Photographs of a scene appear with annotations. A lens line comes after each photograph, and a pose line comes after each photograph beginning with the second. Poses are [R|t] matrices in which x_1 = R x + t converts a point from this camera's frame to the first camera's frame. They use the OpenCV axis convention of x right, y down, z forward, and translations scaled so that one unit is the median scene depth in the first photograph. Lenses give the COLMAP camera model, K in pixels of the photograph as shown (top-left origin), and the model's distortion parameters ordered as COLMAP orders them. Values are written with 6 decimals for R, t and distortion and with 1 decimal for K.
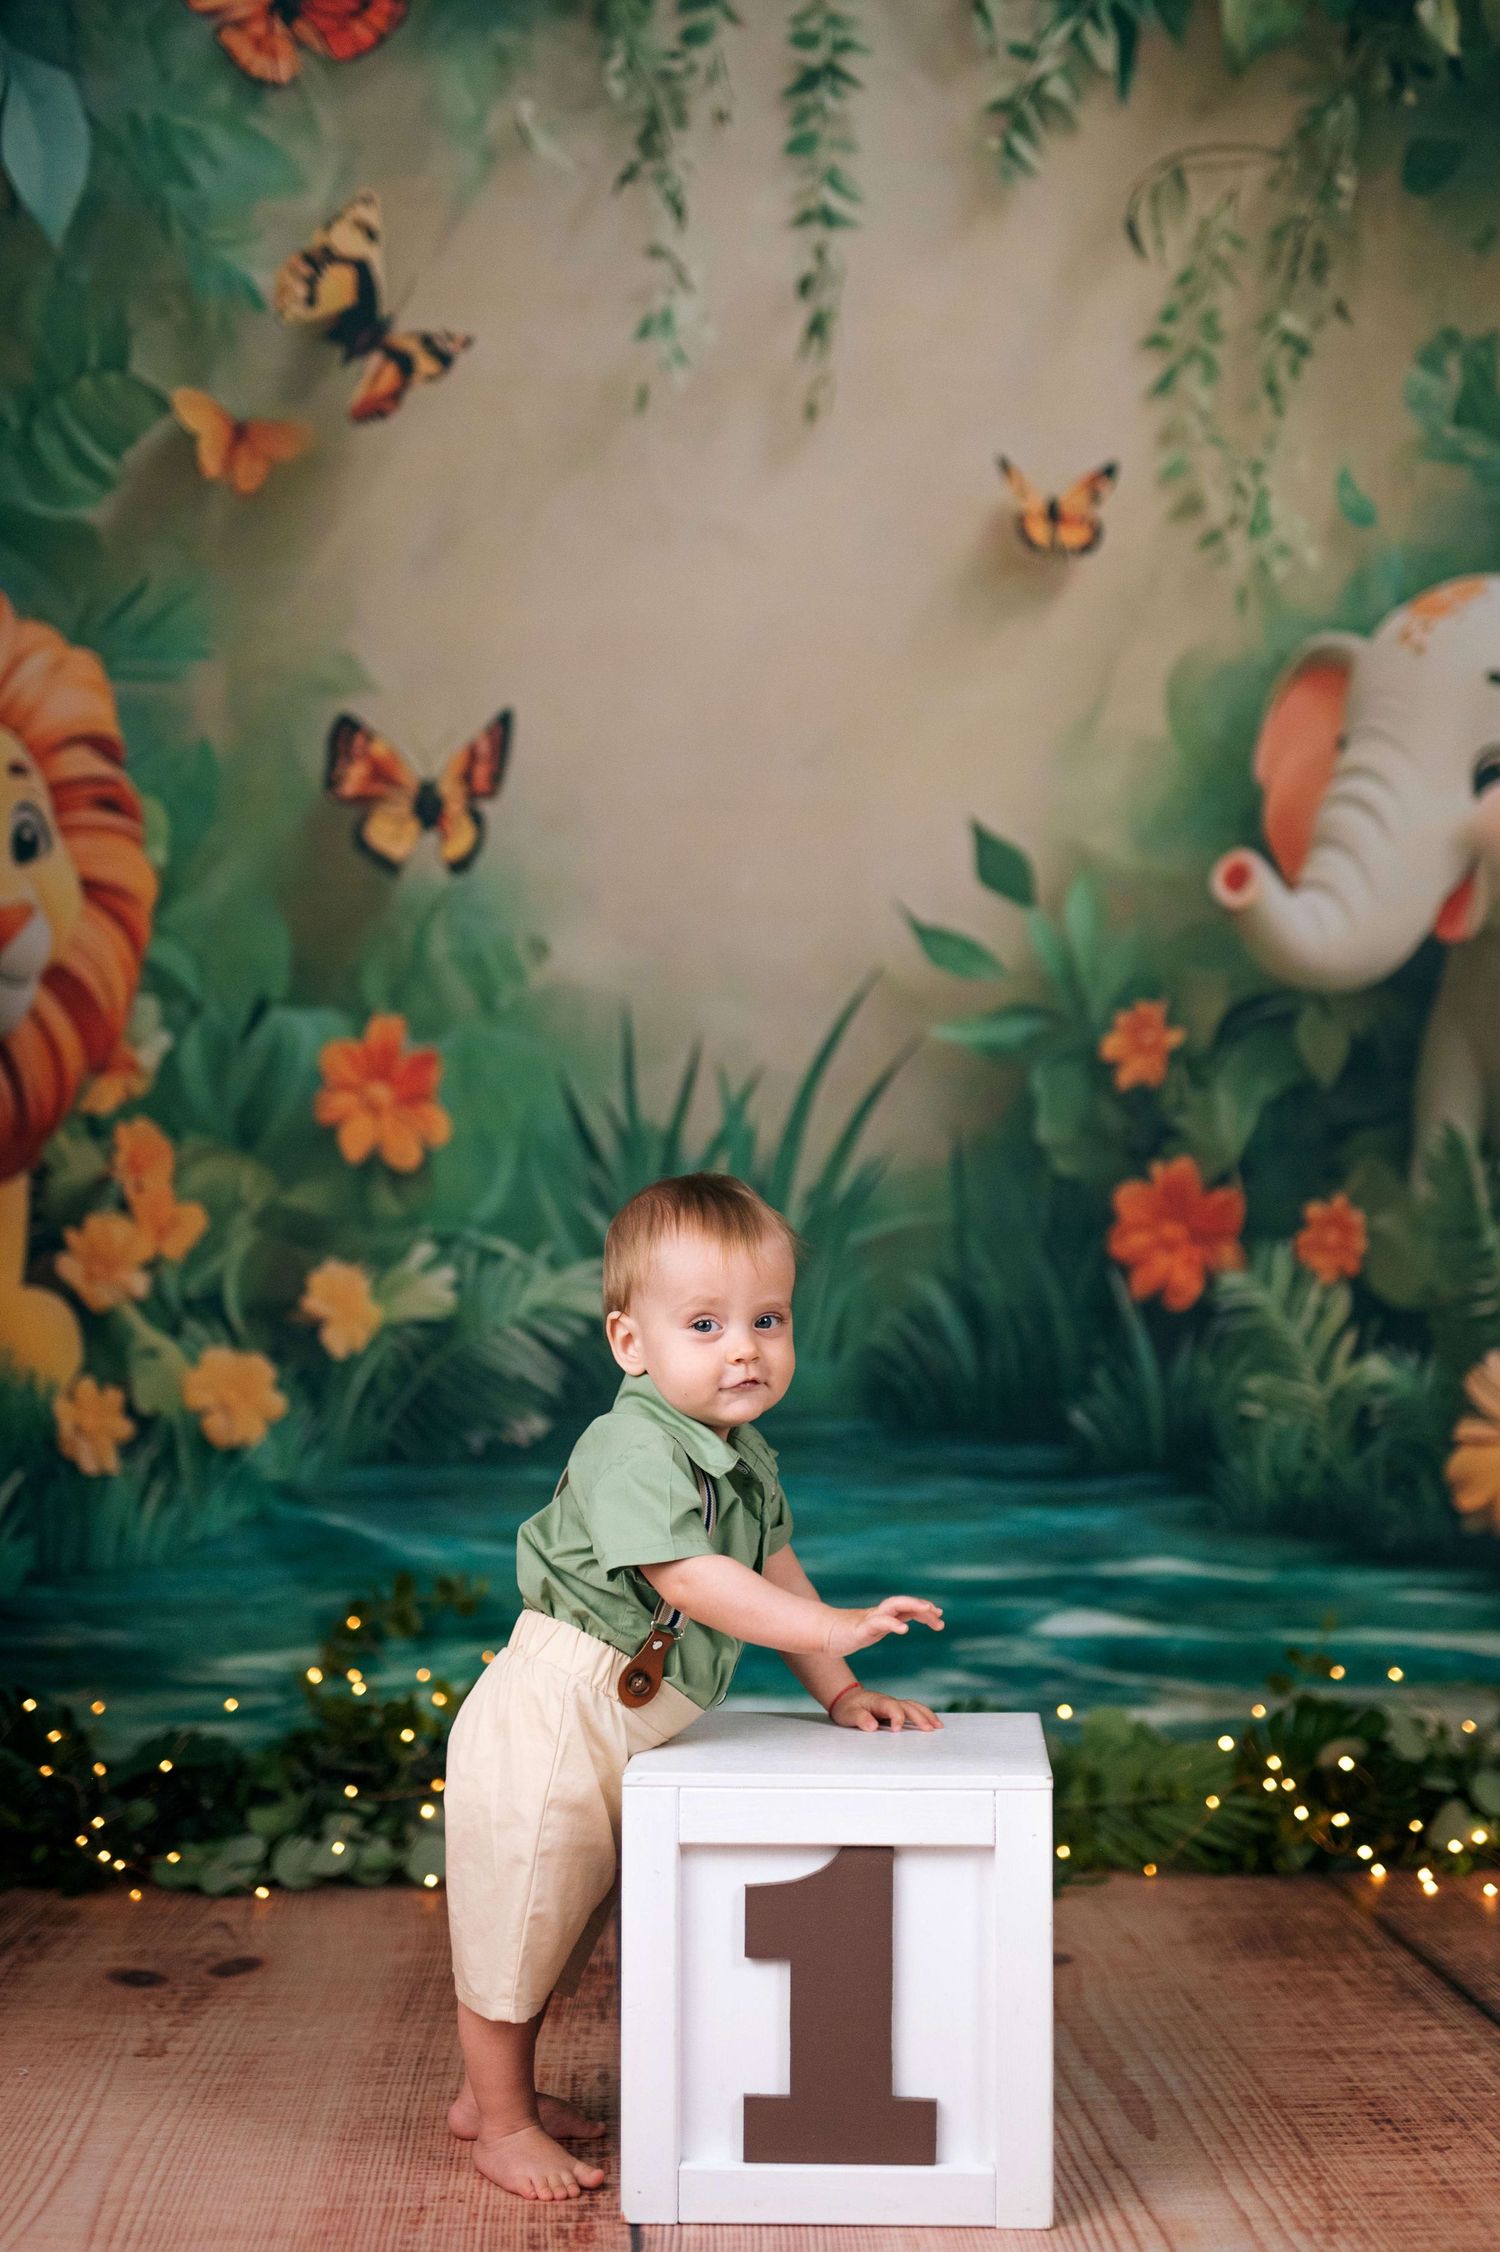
lens RADIAL K [[3282.4, 0, 769.8], [0, 3282.4, 1101.3], [0, 0, 1]] dist [0.009972, 0.055490]
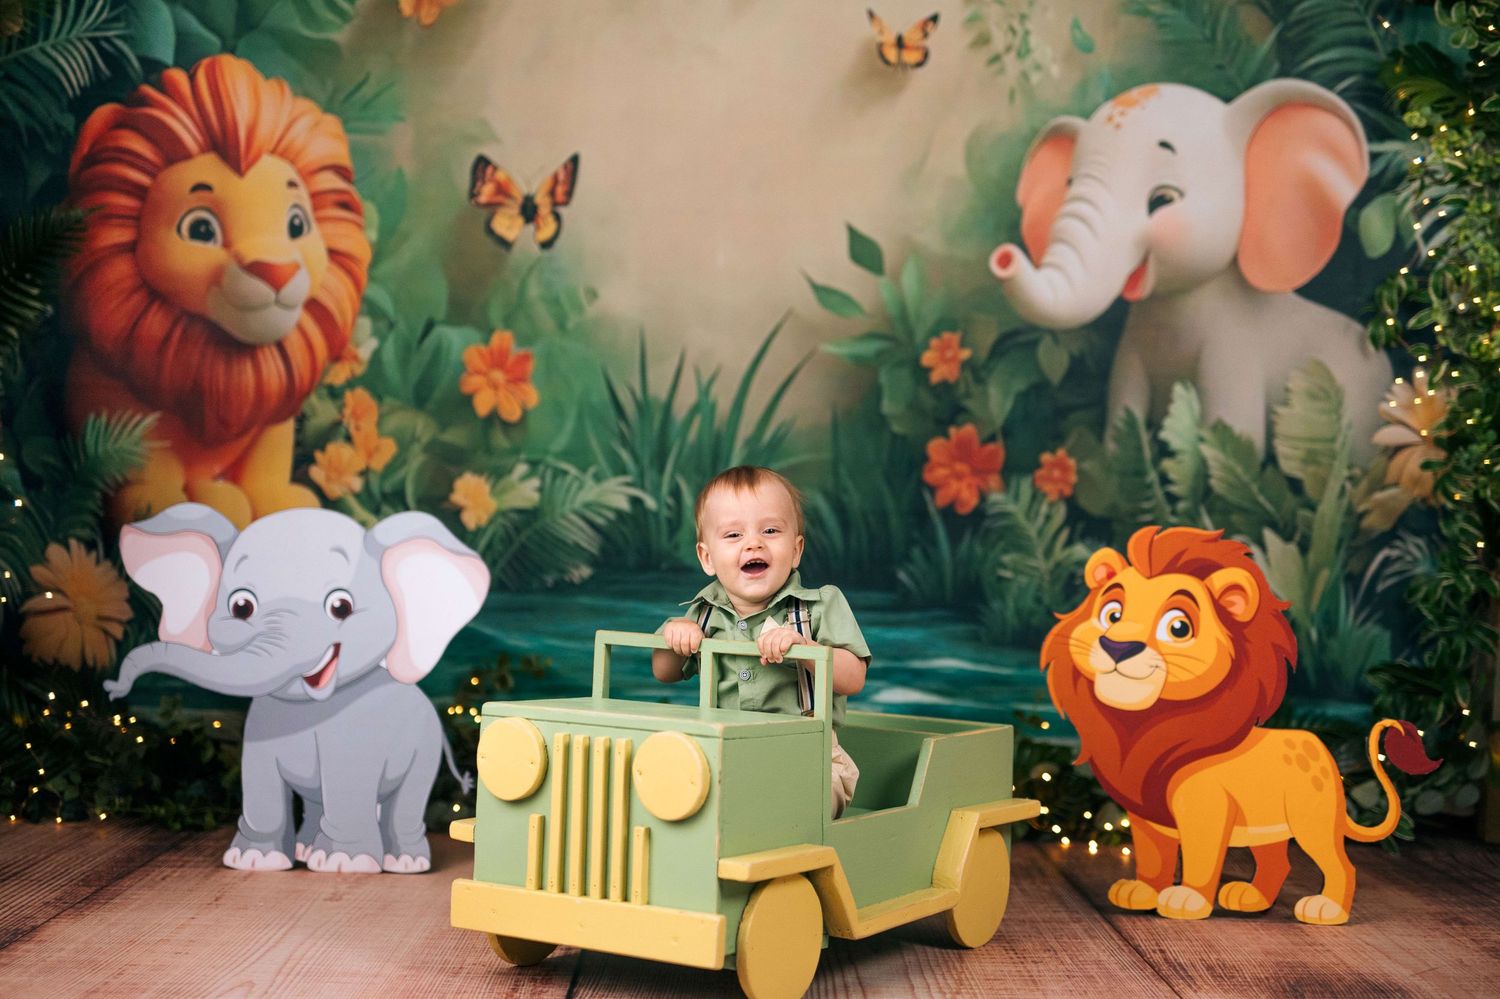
lens RADIAL K [[2096.7, 0, 736.9], [0, 2096.7, 472.3], [0, 0, 1]] dist [0.022413, 0.000142]
pose [[0.998552, 0.022260, -0.048966, 0.061052], [-0.021235, 0.999546, 0.021367, 0.021488], [0.049419, -0.020296, 0.998572, -0.092003]]
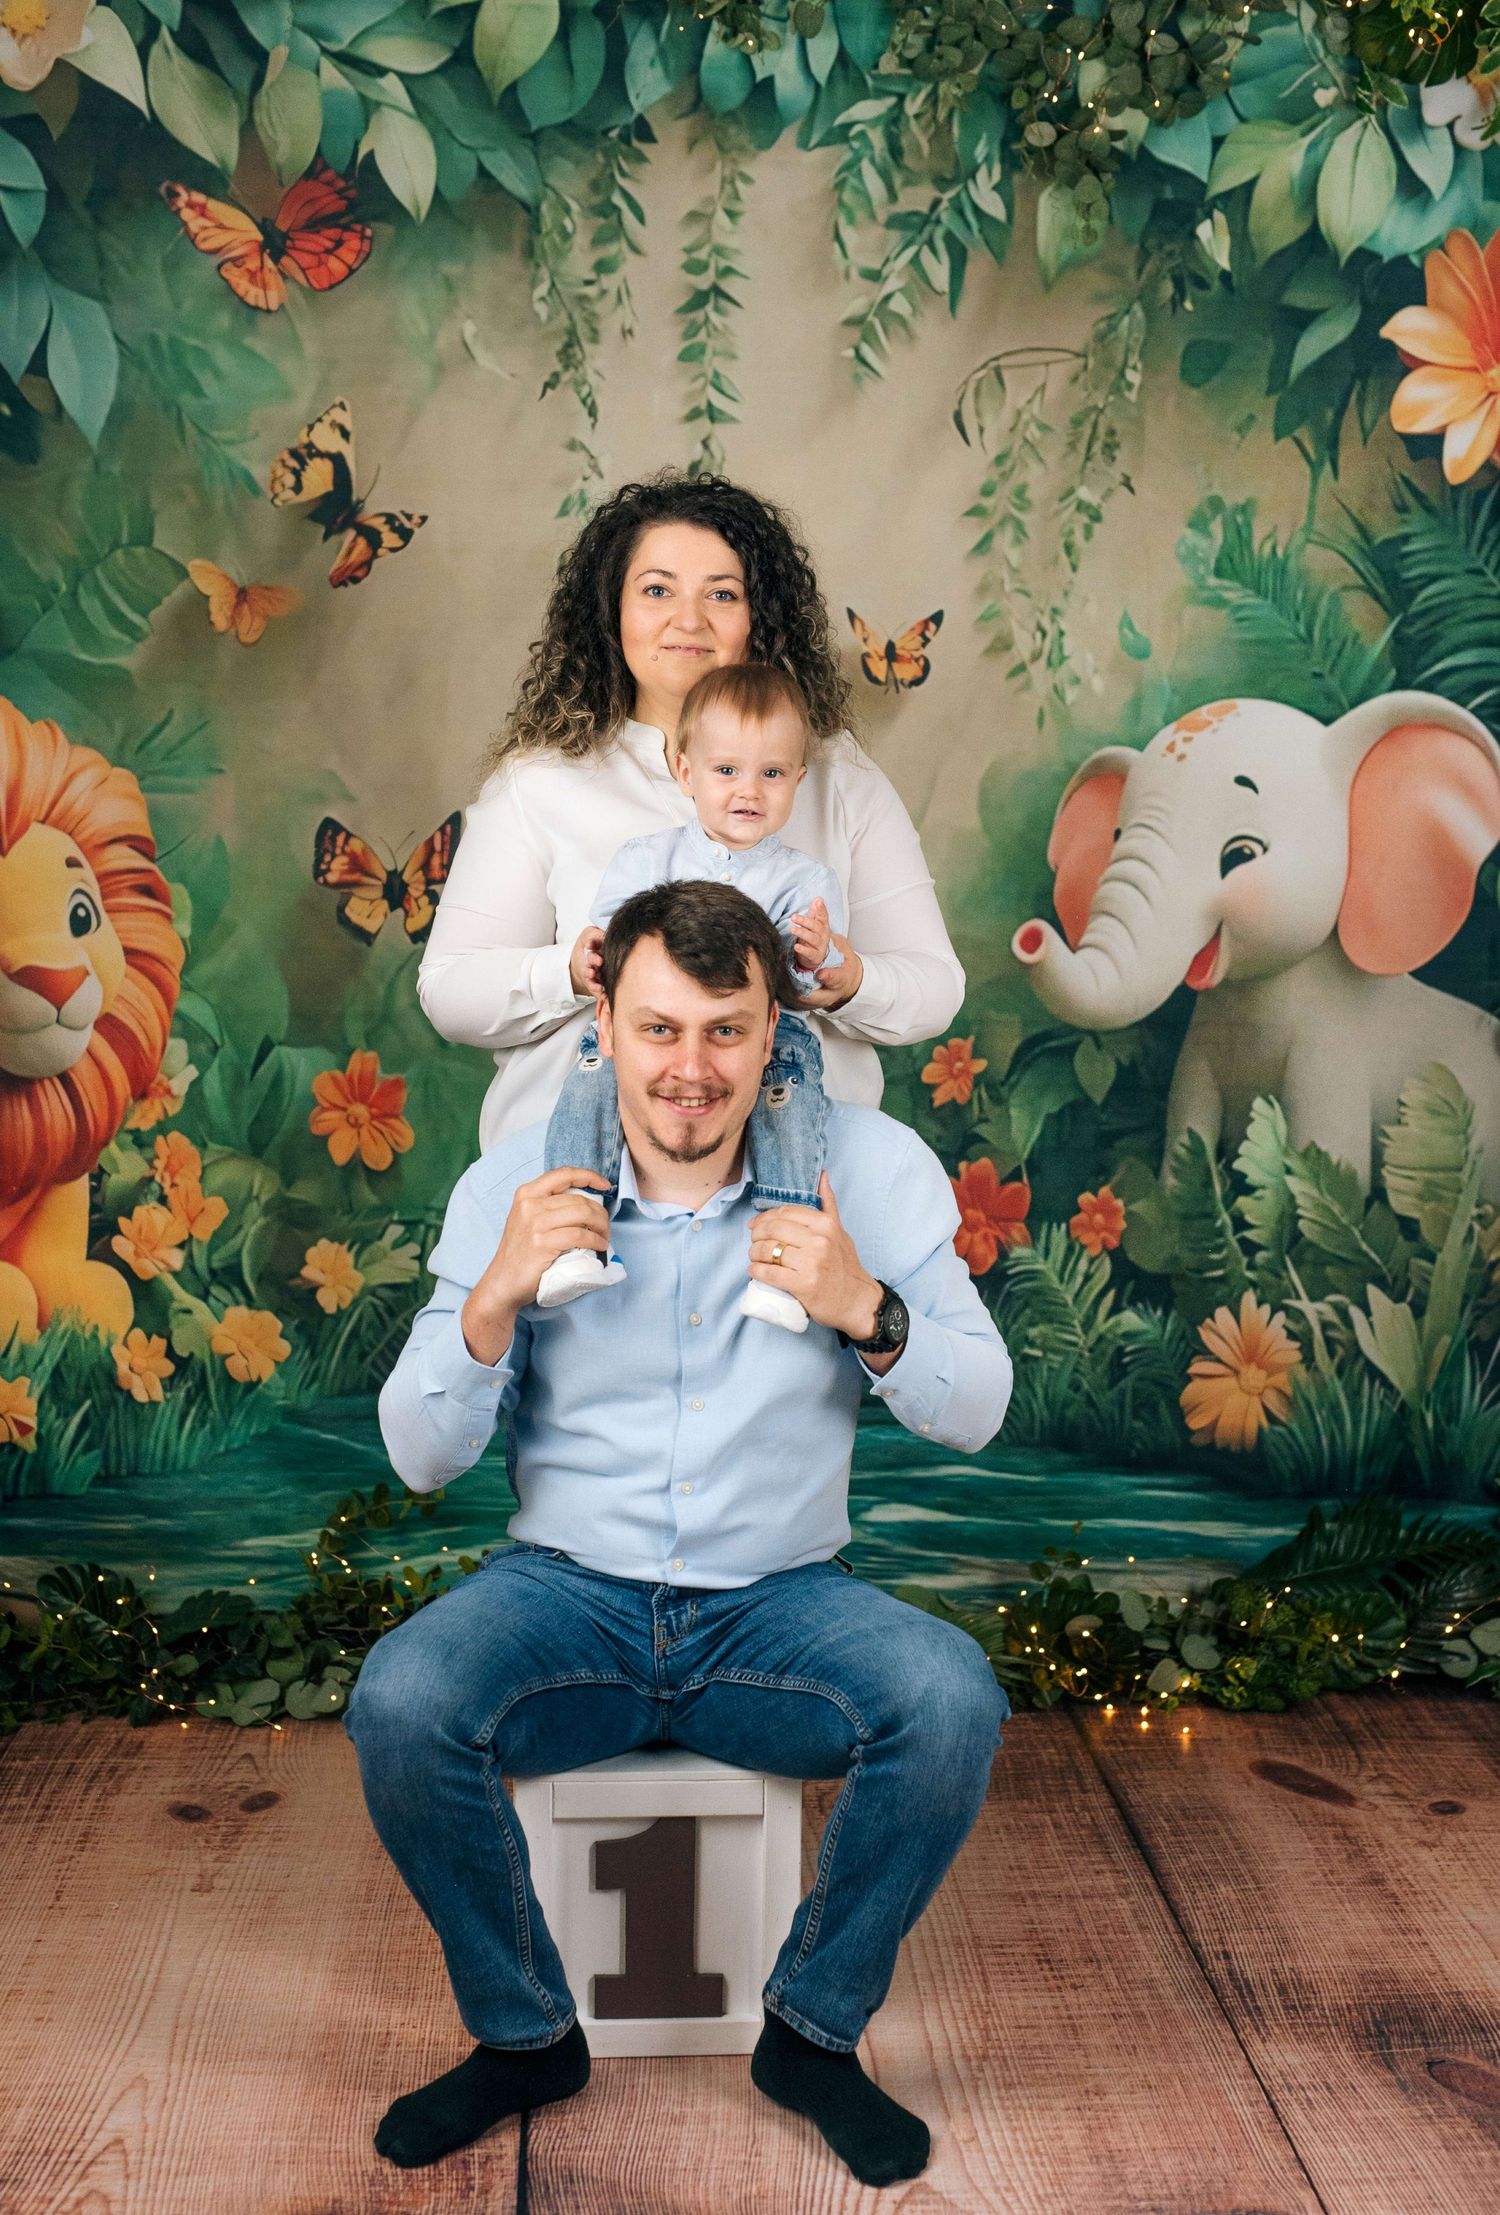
lens RADIAL K [[3208.9, 0, 762.9], [0, 3208.9, 1160.2], [0, 0, 1]] dist [0.015823, 0.090403]
pose [[0.999952, 0.009537, 0.002034, 0.037282], [-0.009739, 0.987099, 0.159813, -0.186575], [-0.000484, -0.159825, 0.987145, -0.247654]]
